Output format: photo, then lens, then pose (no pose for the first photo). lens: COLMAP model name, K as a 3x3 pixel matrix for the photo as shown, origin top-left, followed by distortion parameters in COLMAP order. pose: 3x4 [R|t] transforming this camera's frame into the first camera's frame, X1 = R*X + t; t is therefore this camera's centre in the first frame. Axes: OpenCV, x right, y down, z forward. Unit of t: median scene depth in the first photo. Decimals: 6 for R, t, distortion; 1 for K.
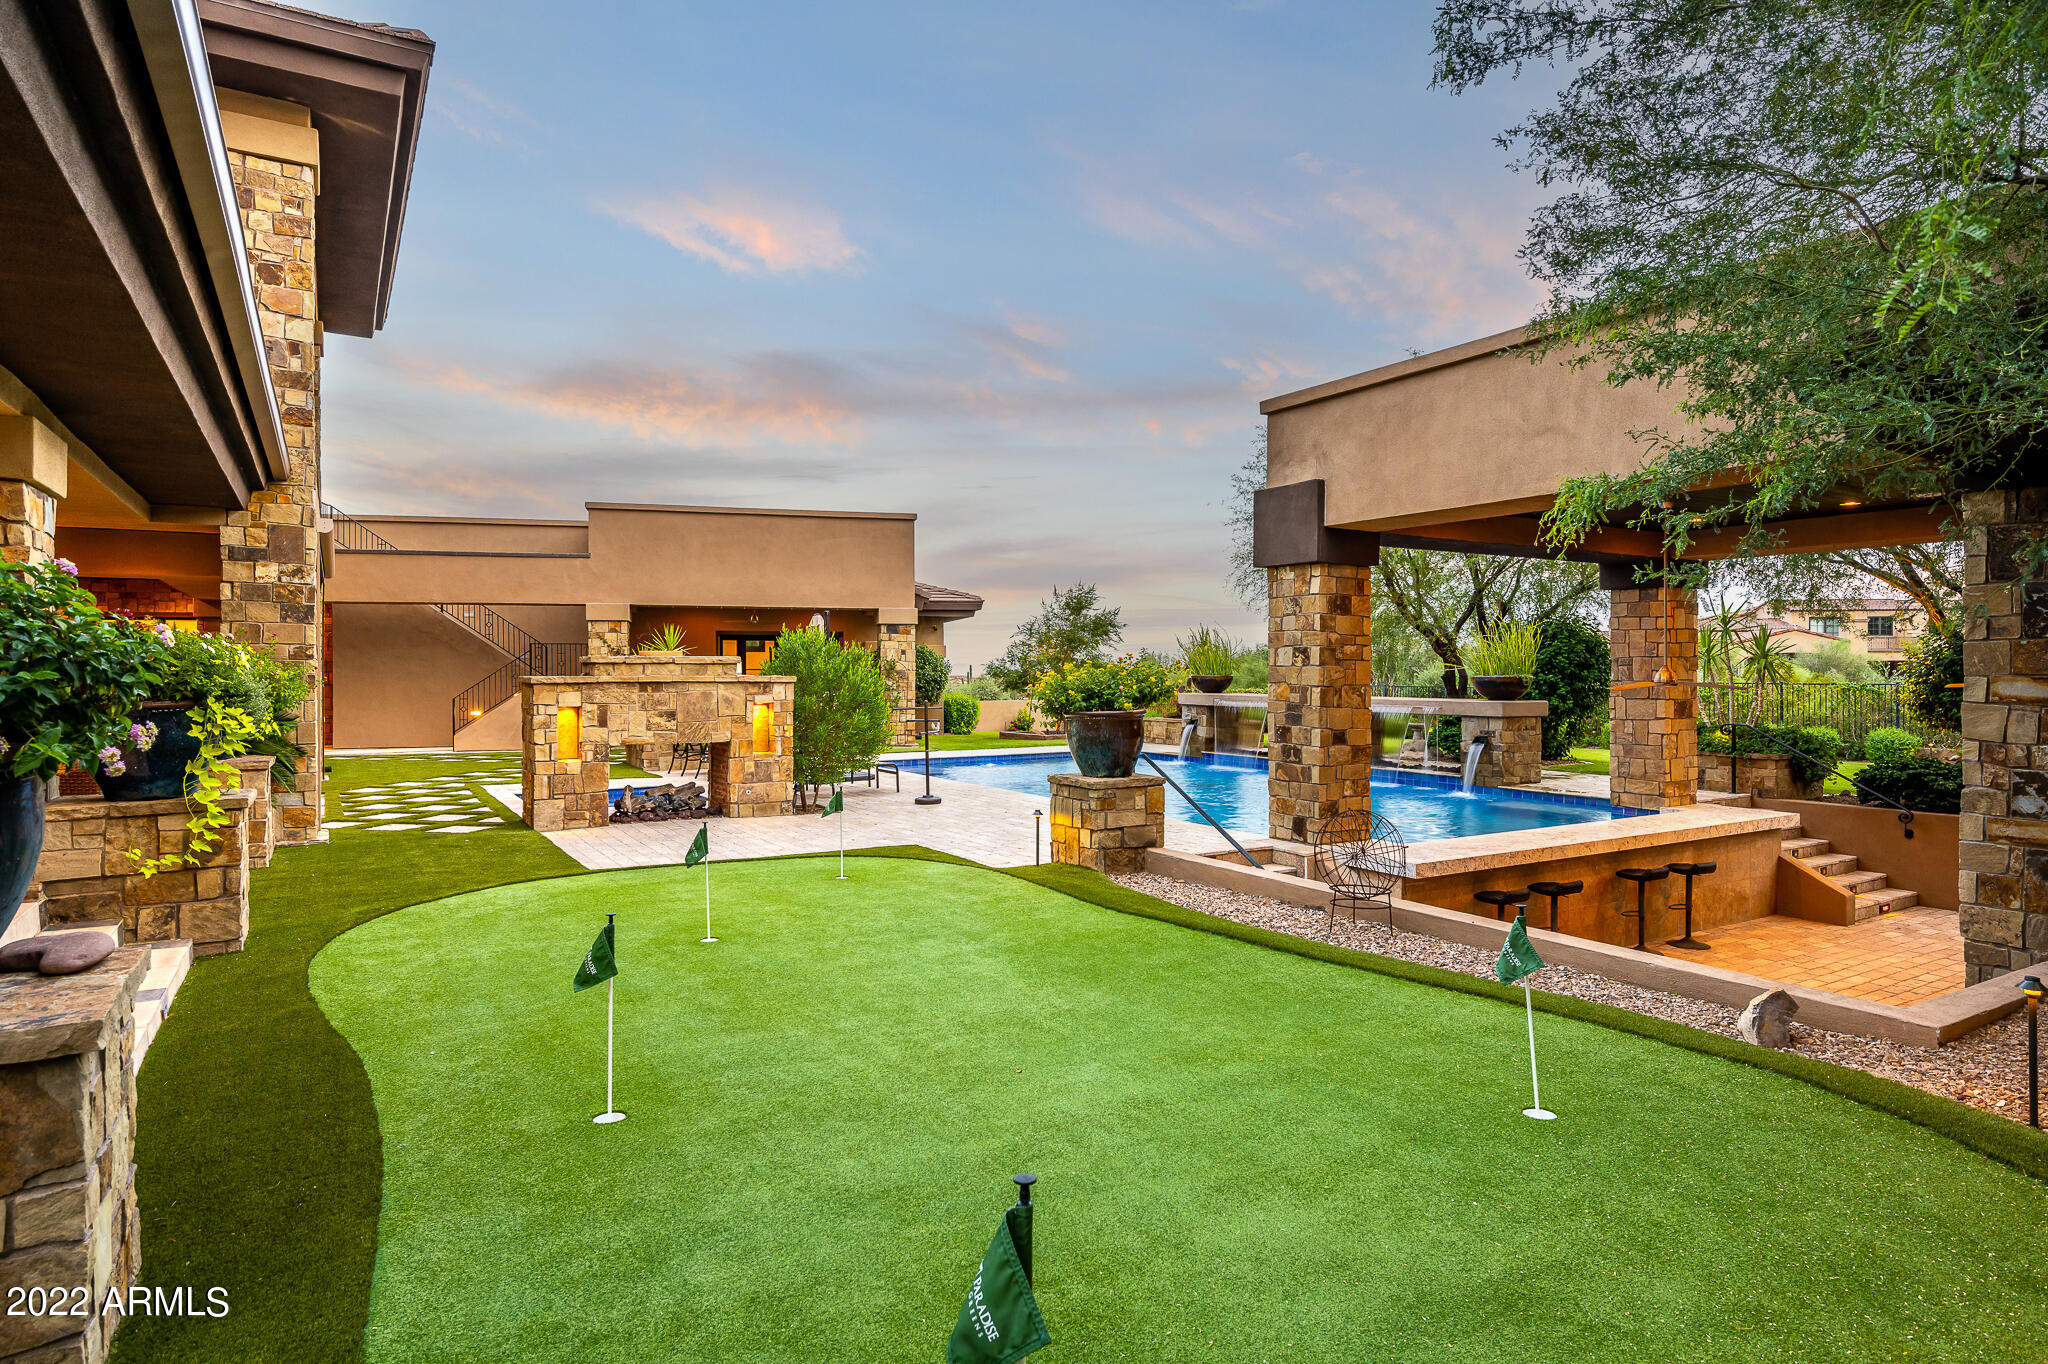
lens RADIAL K [[1137.0, 0, 1024.0], [0, 1137.0, 682.0], [0, 0, 1]] dist [0.002163, 0.000046]
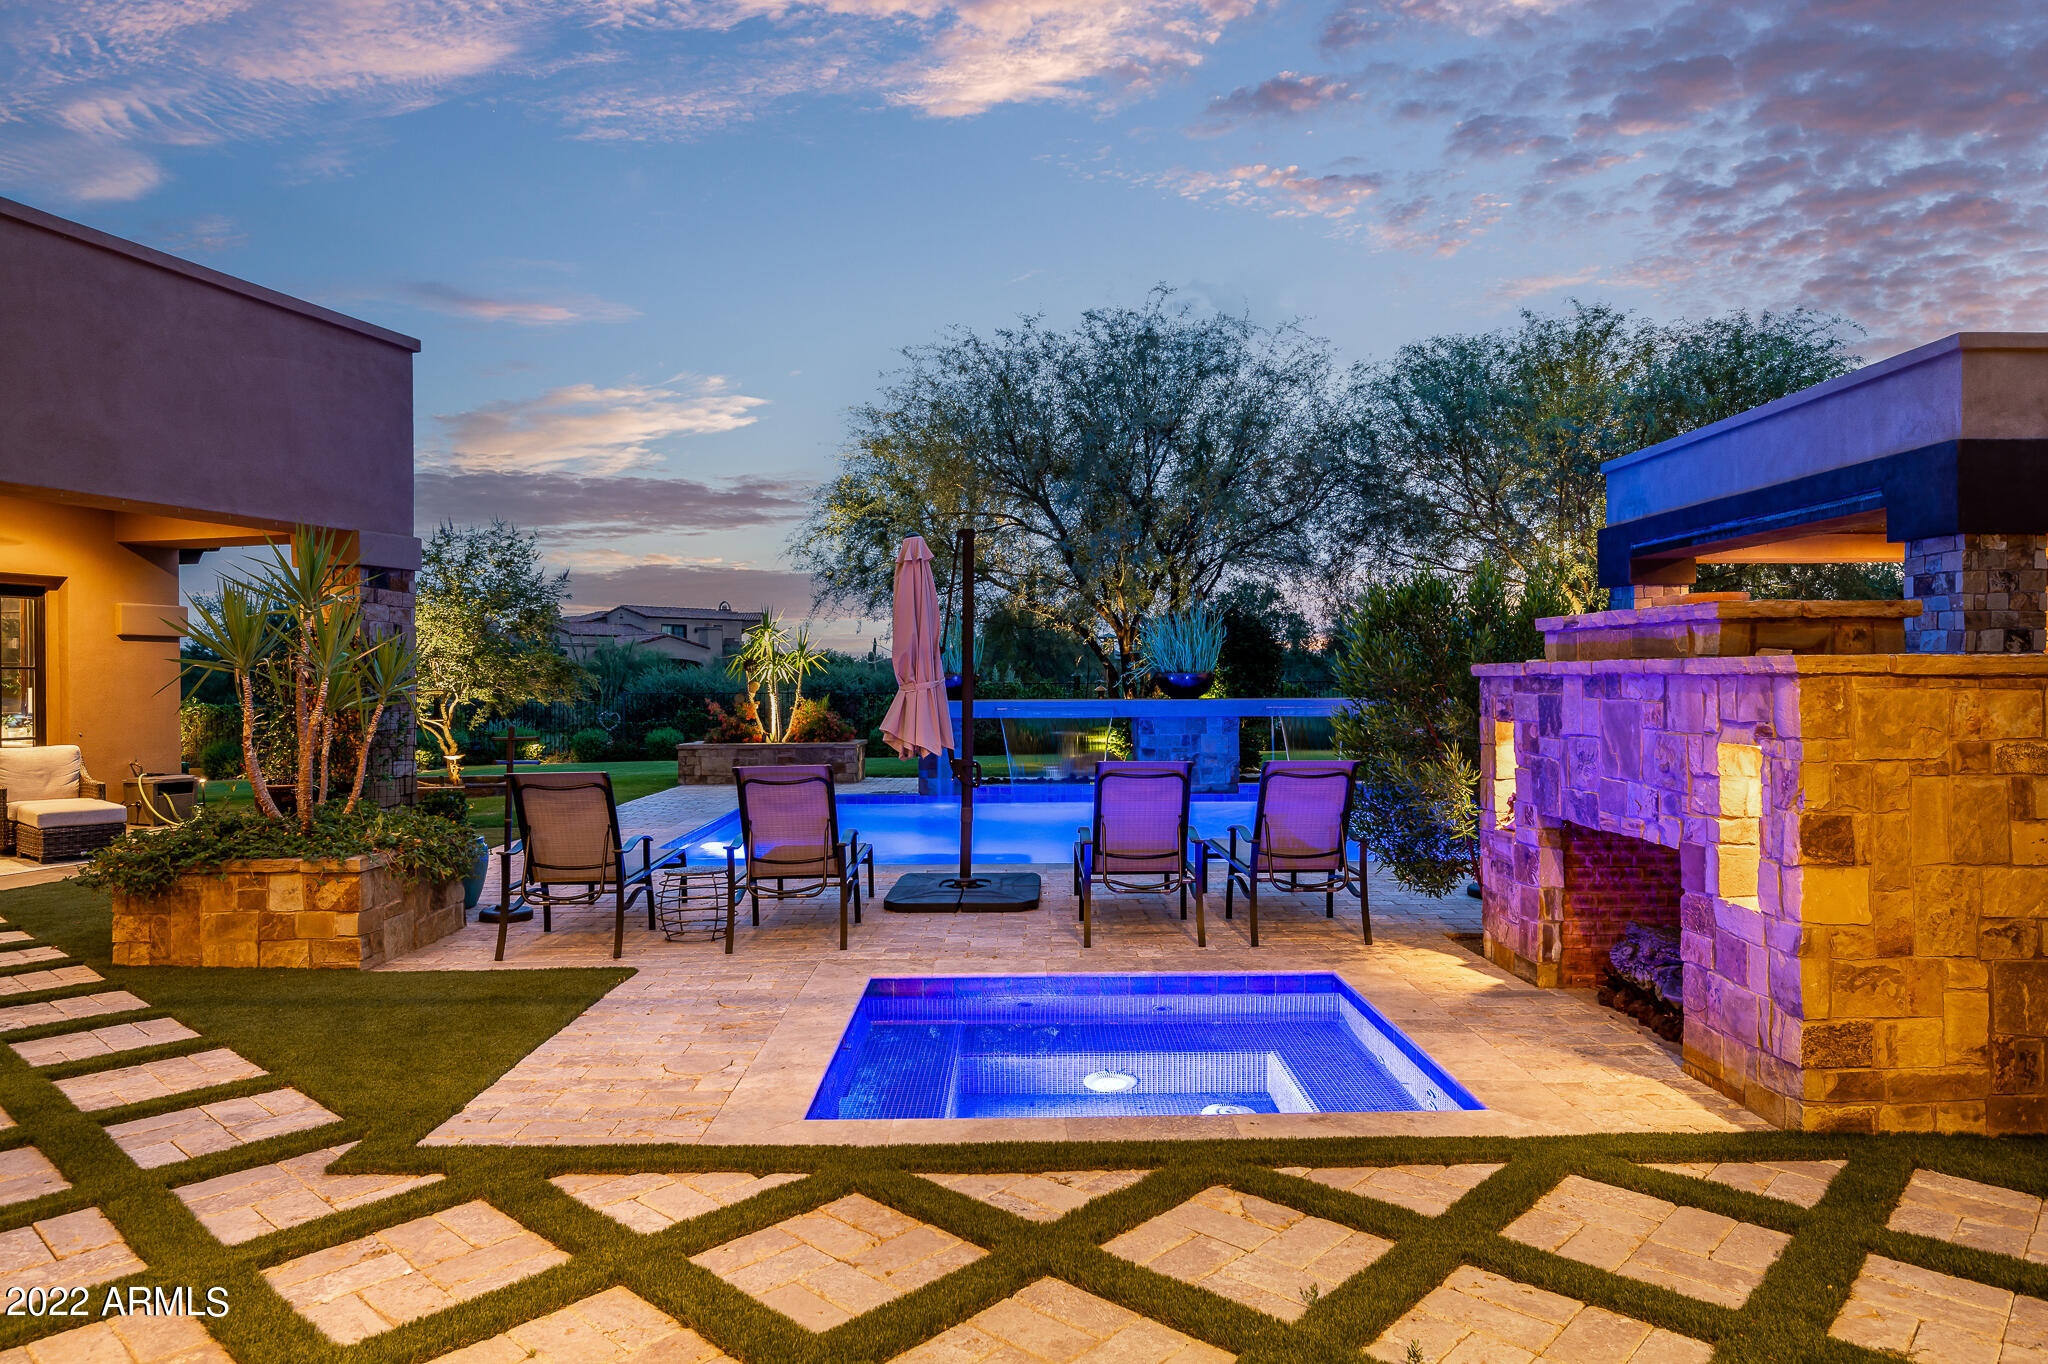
lens RADIAL K [[1245.2, 0, 1048.9], [0, 1245.2, 712.8], [0, 0, 1]] dist [0.000794, 0.000747]
pose [[0.491519, -0.030644, 0.870328, -0.771831], [0.015944, 0.999530, 0.026189, -0.002593], [-0.870721, 0.001005, 0.491776, 0.946498]]
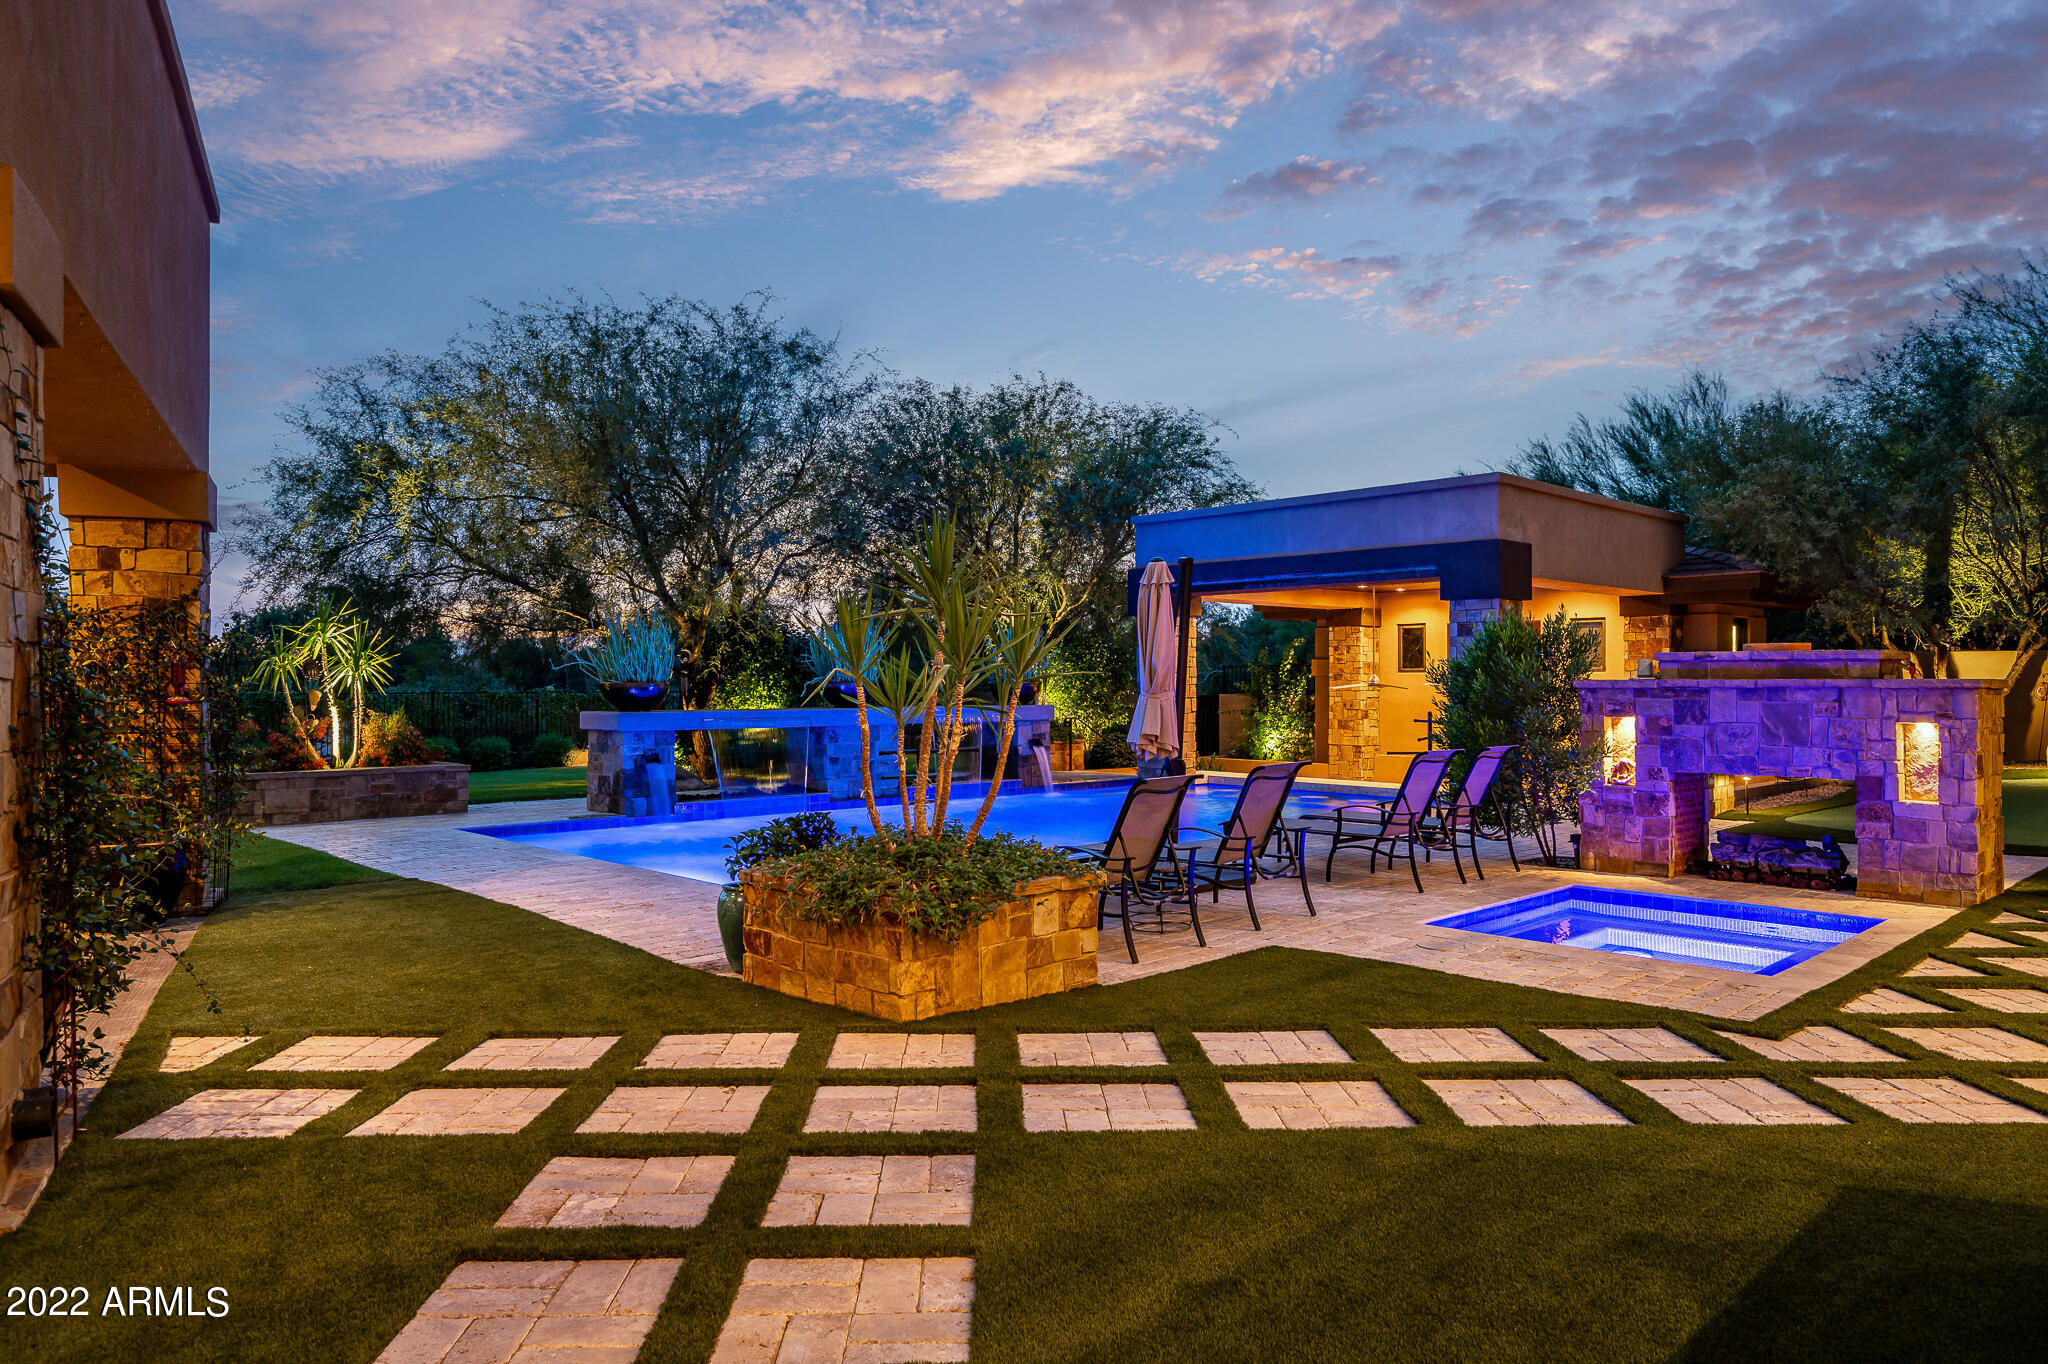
lens RADIAL K [[1308.5, 0, 1024.0], [0, 1308.5, 682.0], [0, 0, 1]] dist [-0.008319, 0.000784]
pose [[-0.221355, -0.001421, 0.975192, -0.965174], [0.009553, 0.999948, 0.003625, -0.011286], [-0.975146, 0.010119, -0.221330, 1.569148]]
